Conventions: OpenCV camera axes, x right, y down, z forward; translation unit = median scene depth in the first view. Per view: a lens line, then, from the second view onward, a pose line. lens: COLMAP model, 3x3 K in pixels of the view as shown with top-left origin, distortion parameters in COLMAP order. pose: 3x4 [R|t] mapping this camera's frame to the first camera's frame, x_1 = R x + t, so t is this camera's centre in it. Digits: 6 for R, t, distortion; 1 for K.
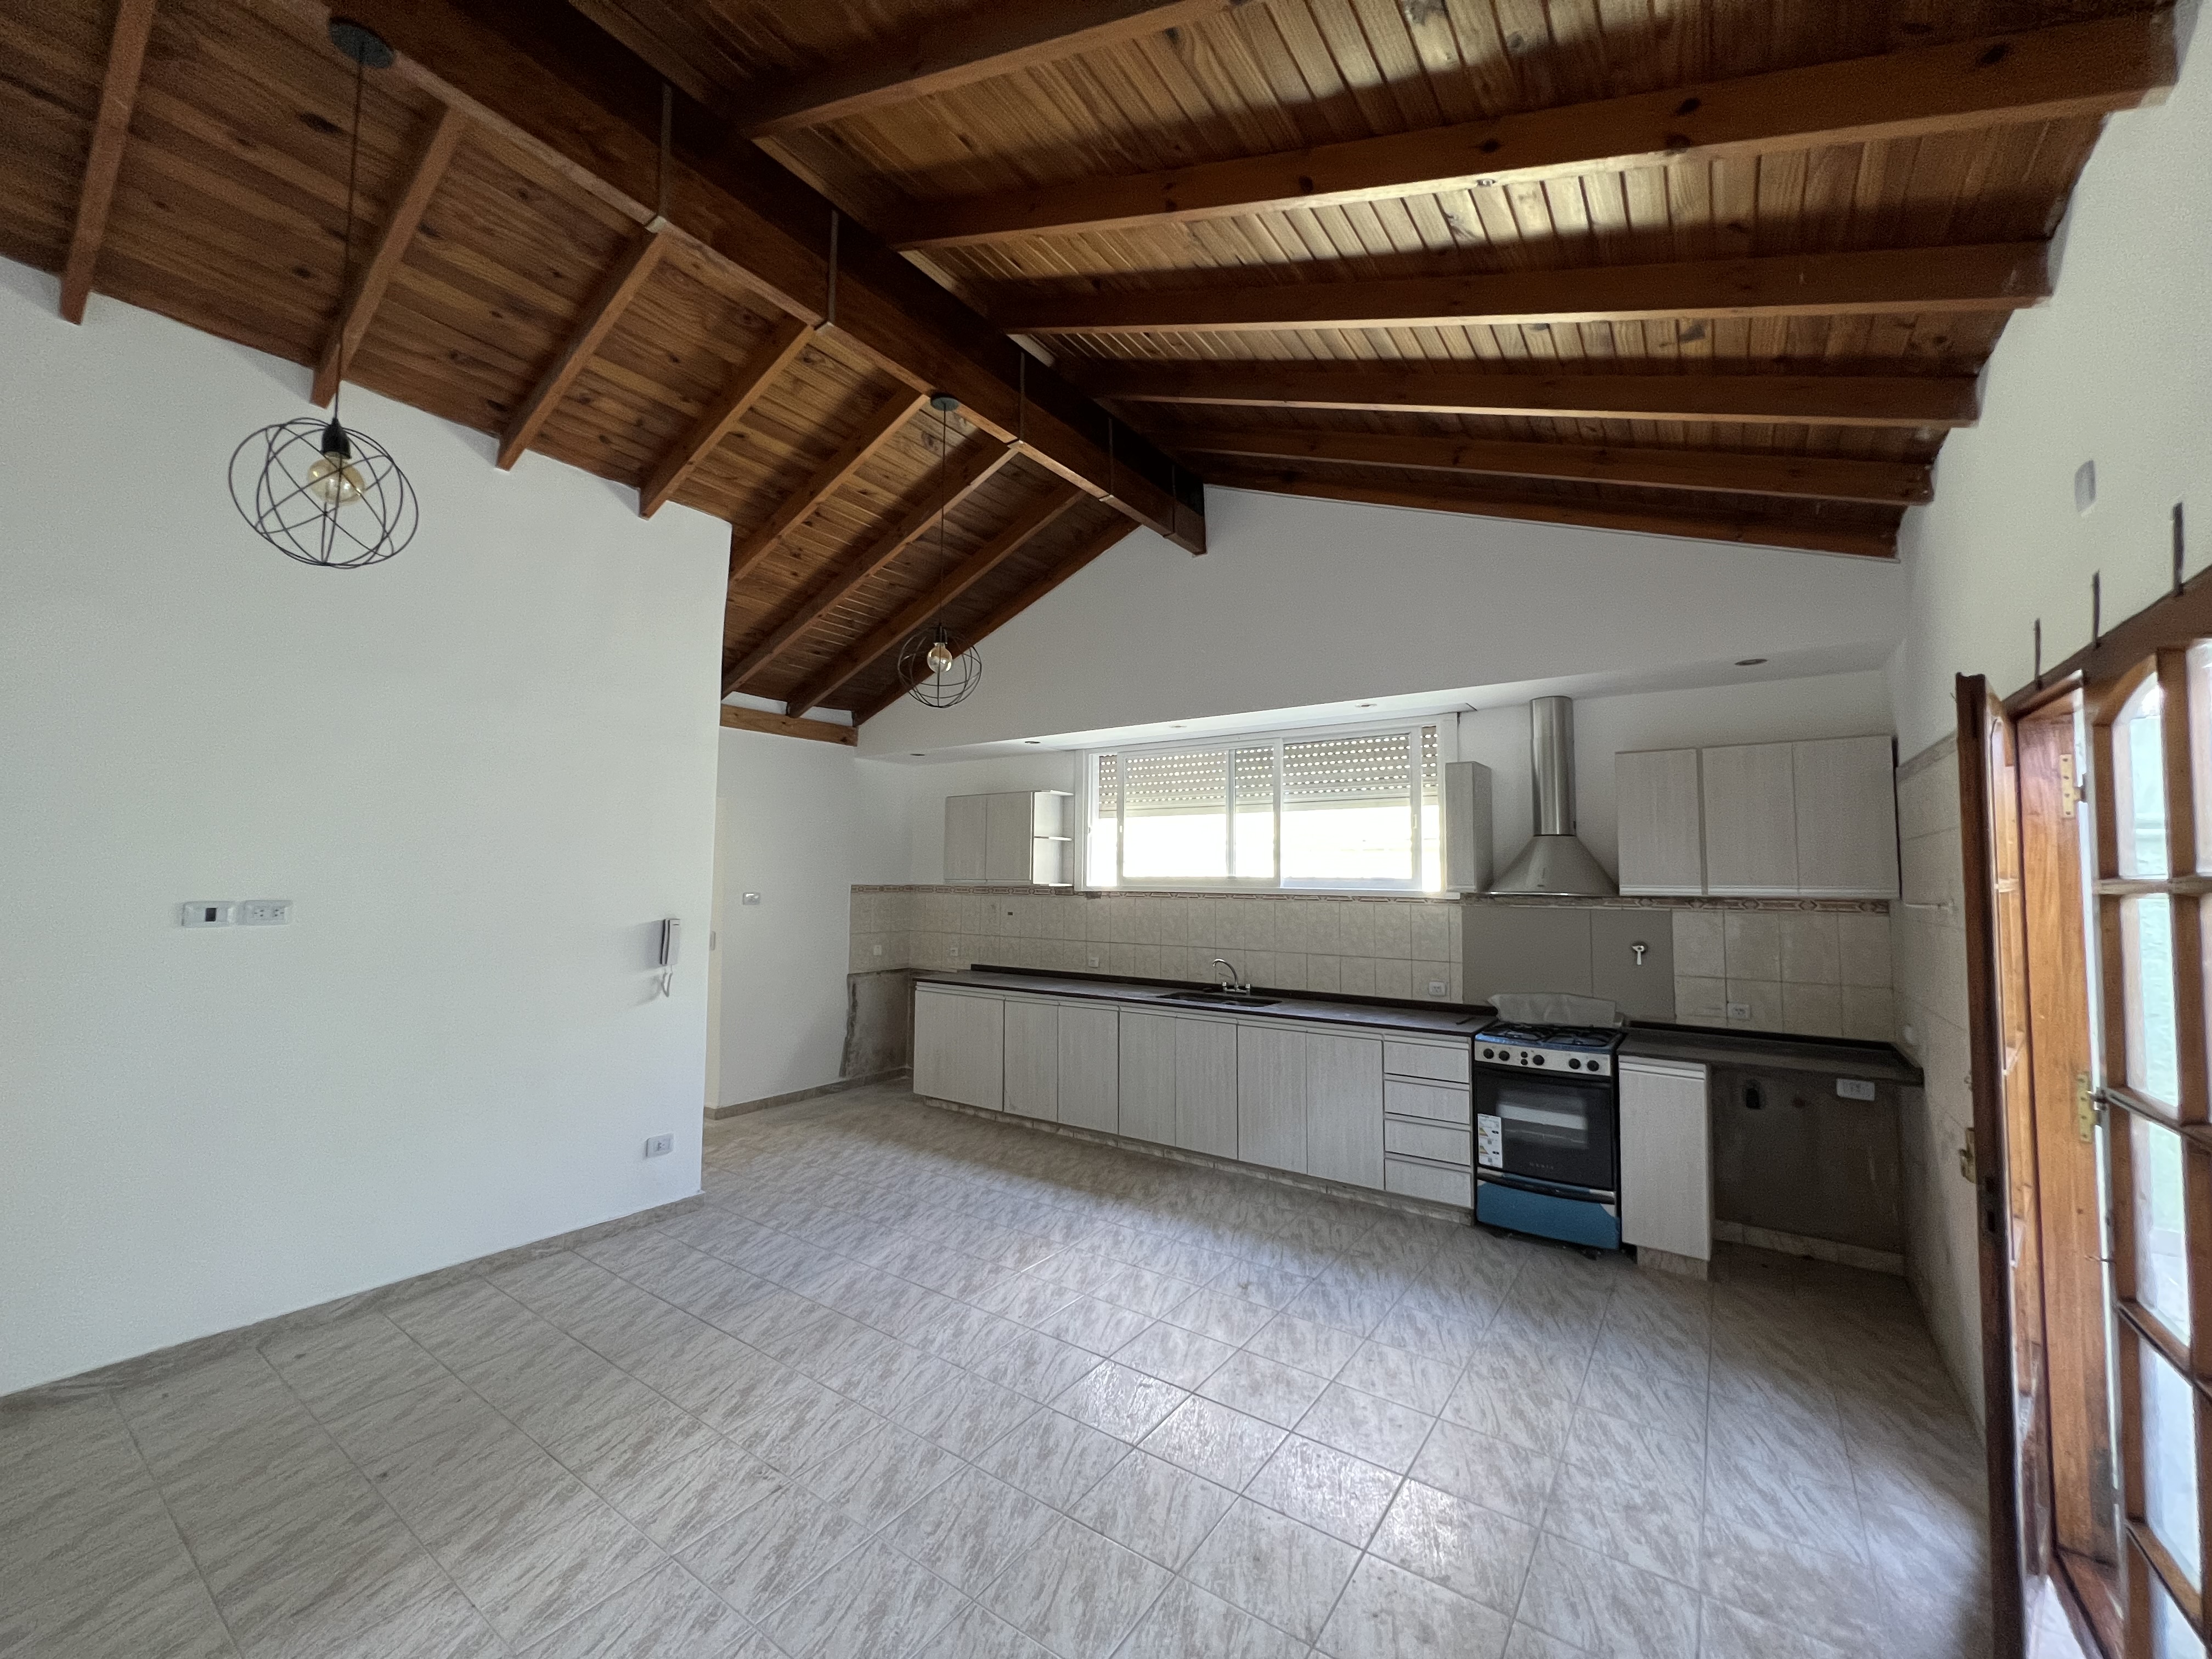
lens RADIAL K [[891.9, 0, 1095.9], [0, 891.9, 822.9], [0, 0, 1]] dist [-0.003541, 0.001454]
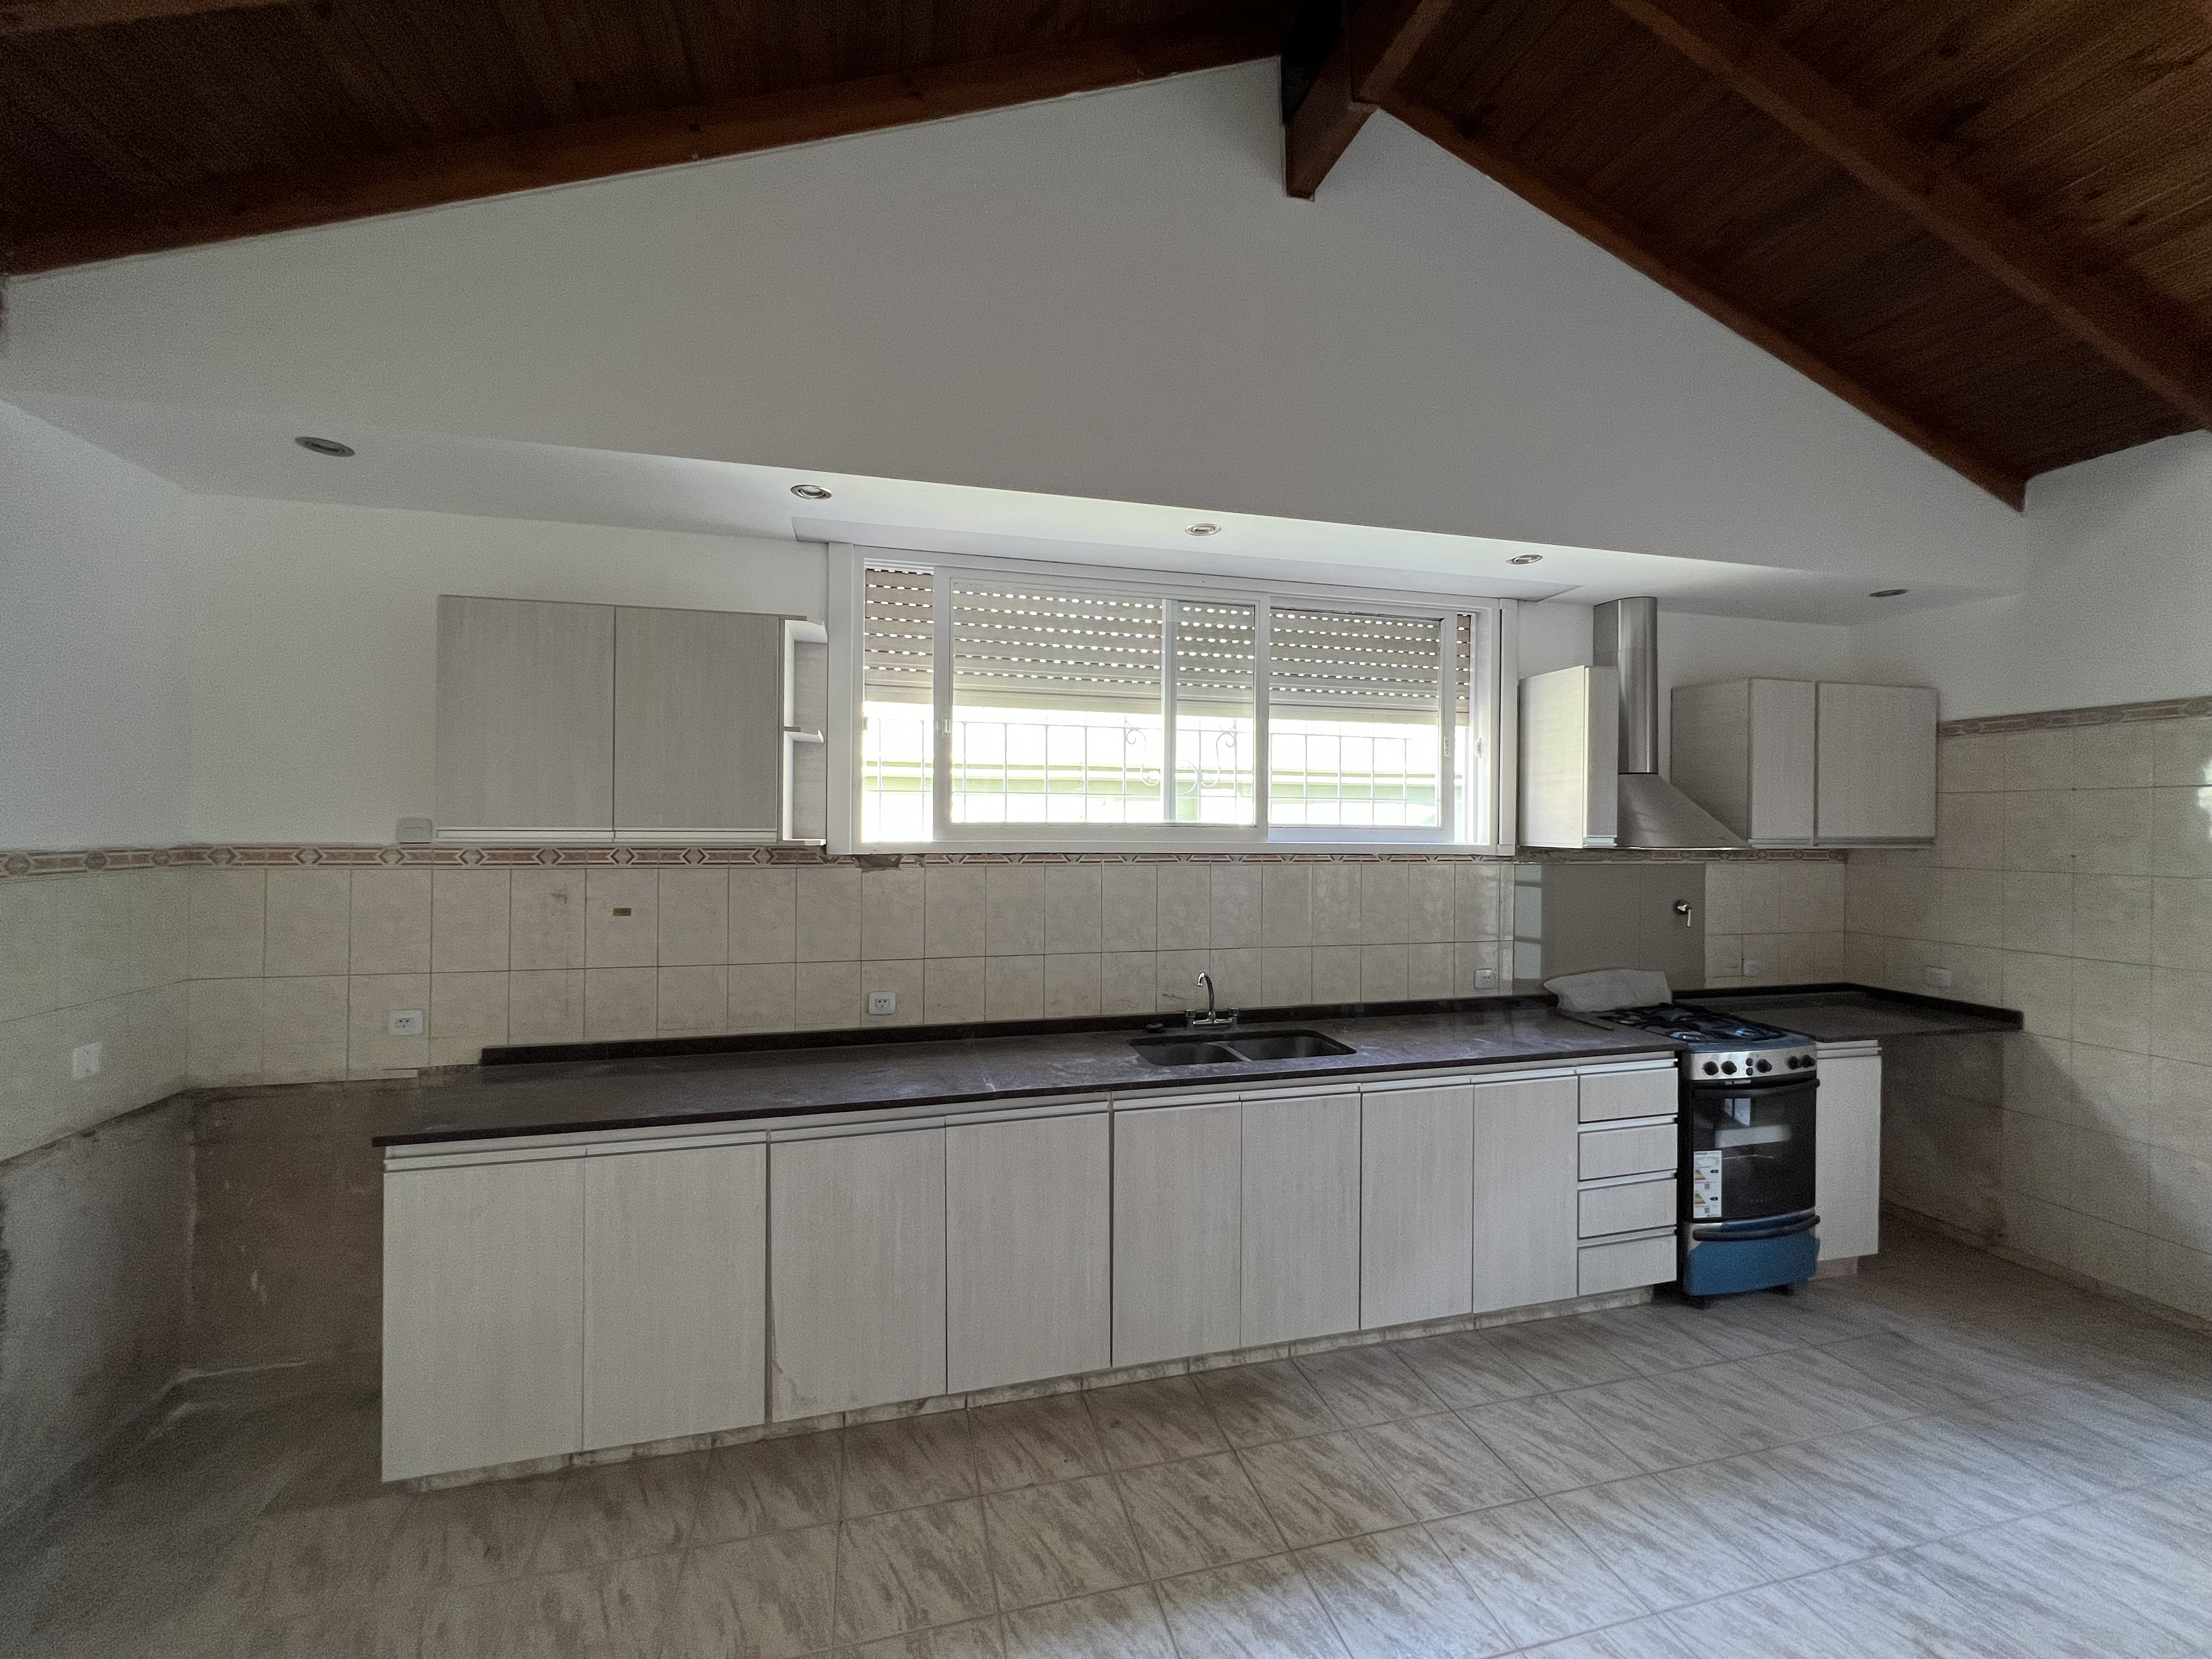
lens RADIAL K [[891.9, 0, 1095.0], [0, 891.9, 823.2], [0, 0, 1]] dist [-0.003541, 0.001454]
pose [[0.639233, -0.002403, 0.769009, -0.426697], [-0.050834, 0.997676, 0.045373, 0.048703], [-0.767331, -0.068095, 0.637625, 0.898788]]
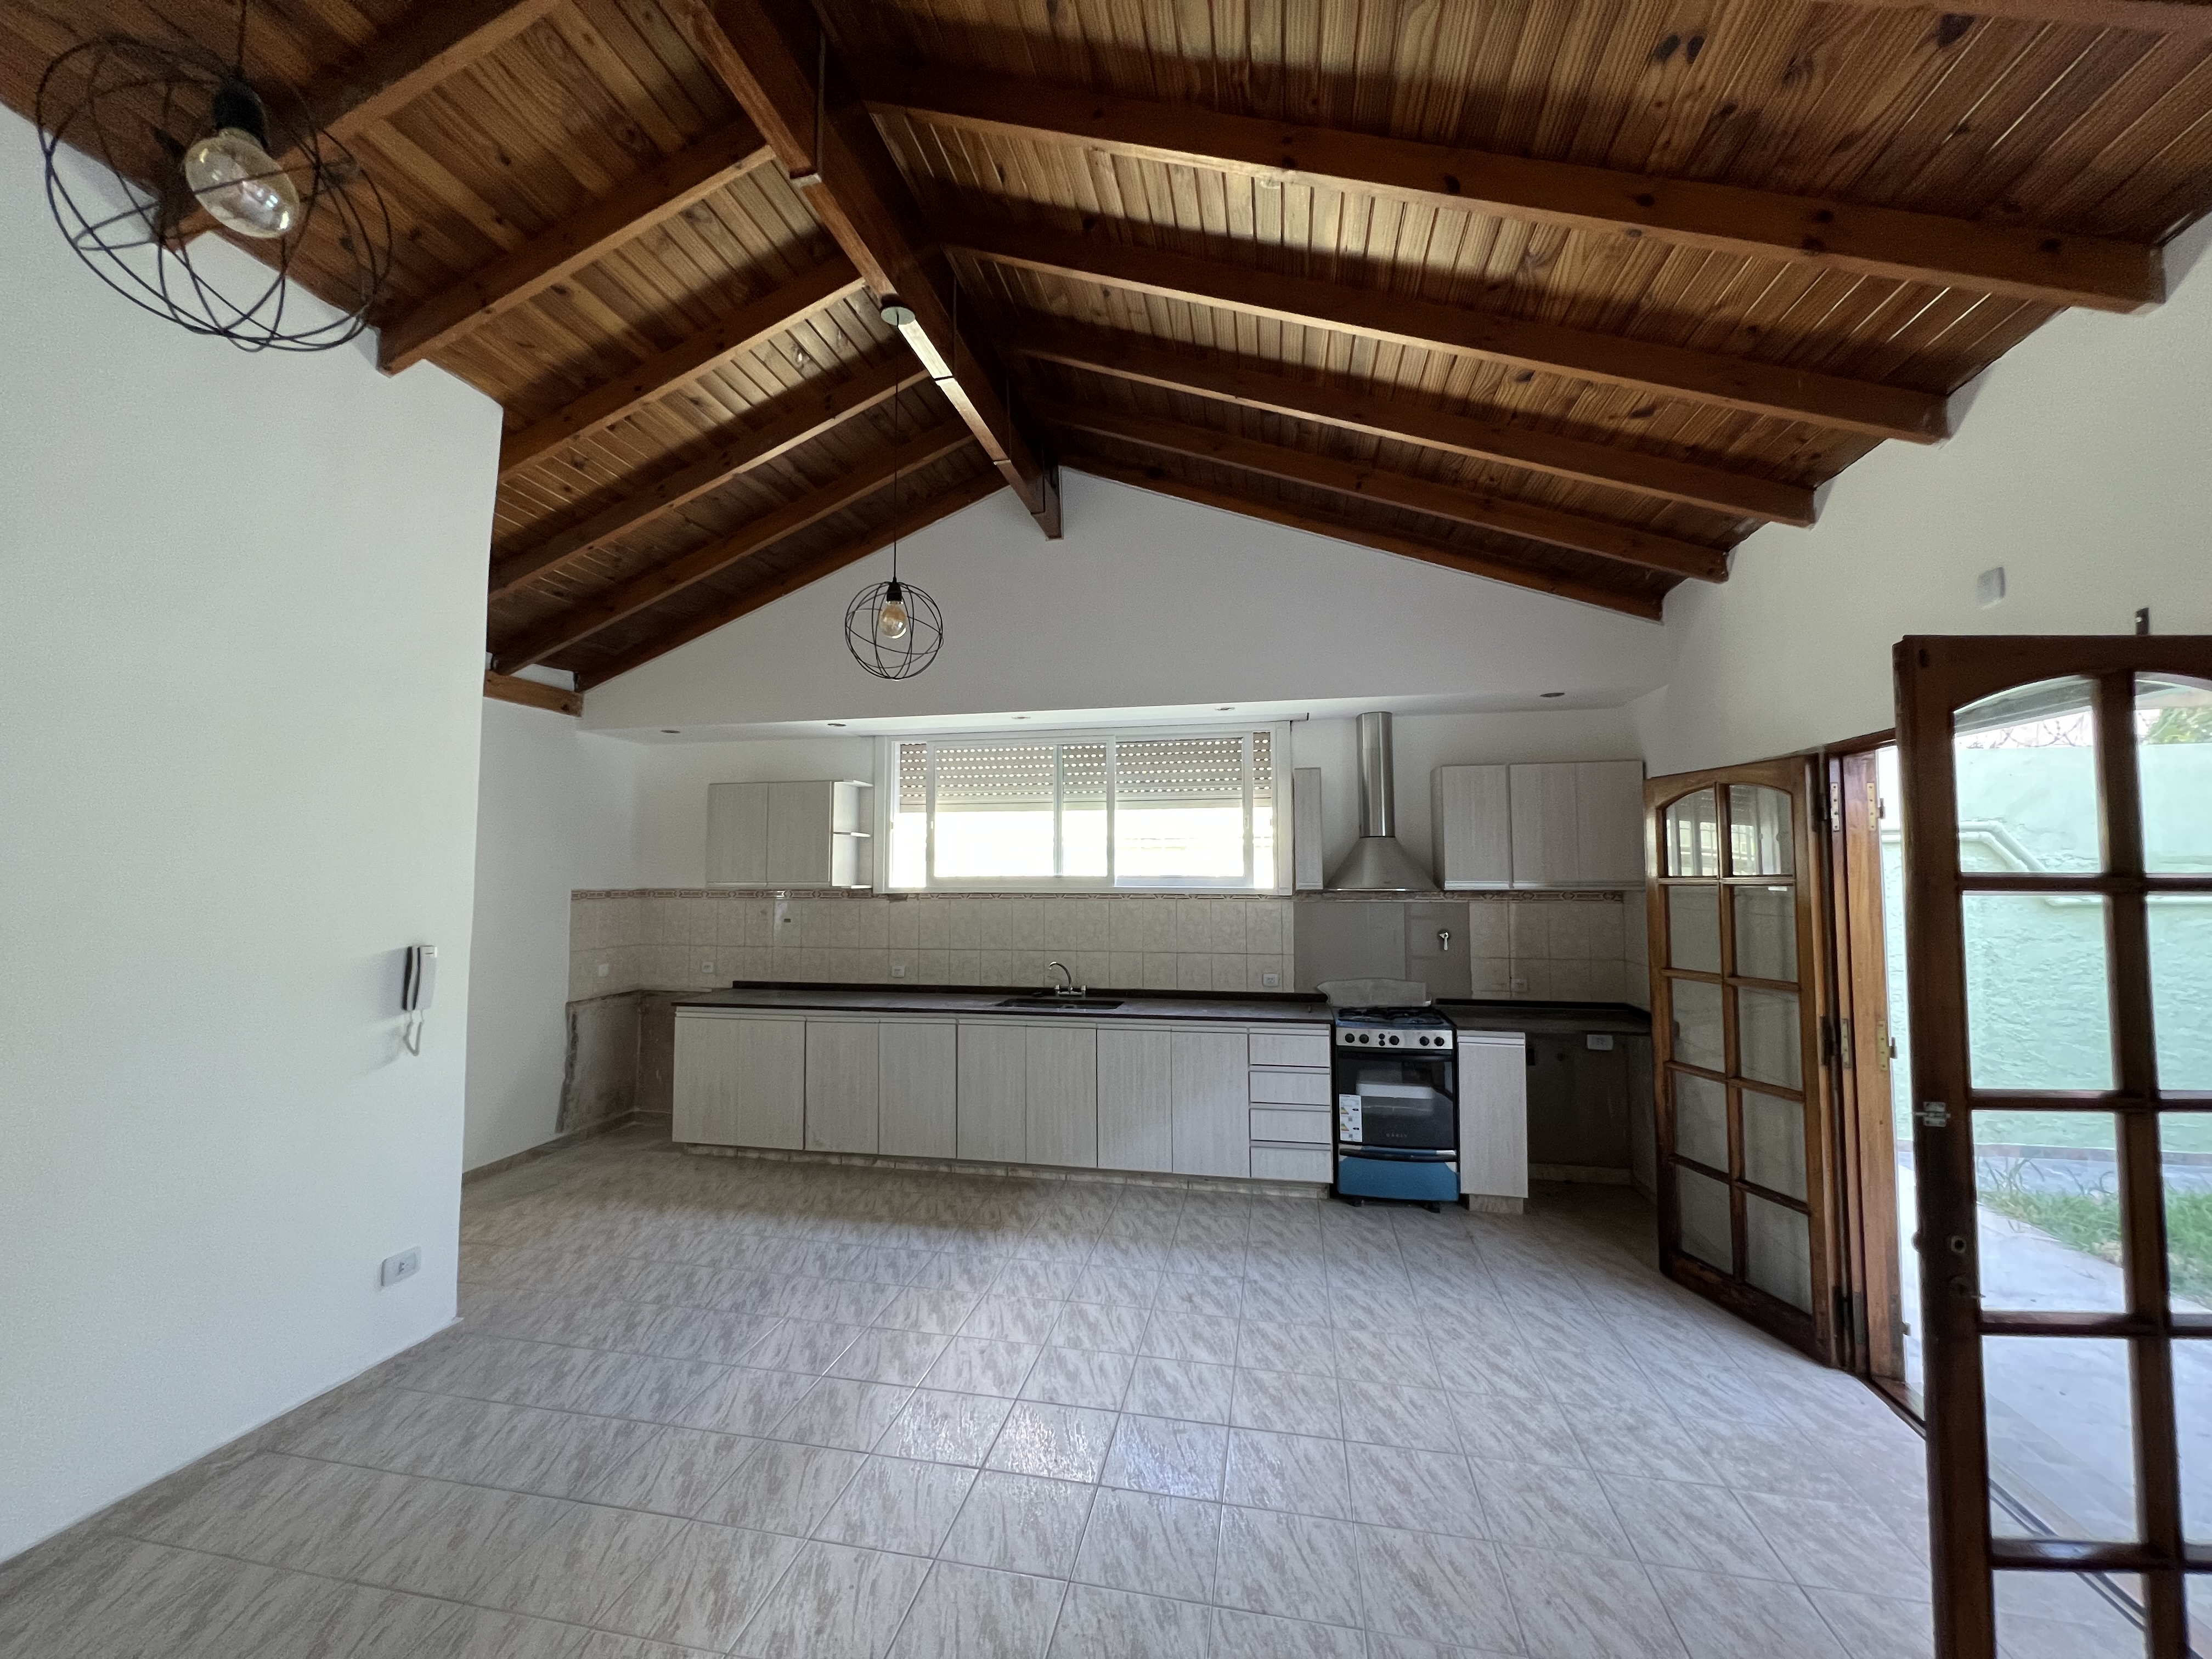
lens RADIAL K [[891.9, 0, 1098.5], [0, 891.9, 823.1], [0, 0, 1]] dist [-0.003541, 0.001454]
pose [[0.913450, 0.013174, 0.406738, -0.272064], [-0.015971, 0.999866, 0.003484, -0.001363], [-0.406637, -0.009679, 0.913538, 0.130589]]
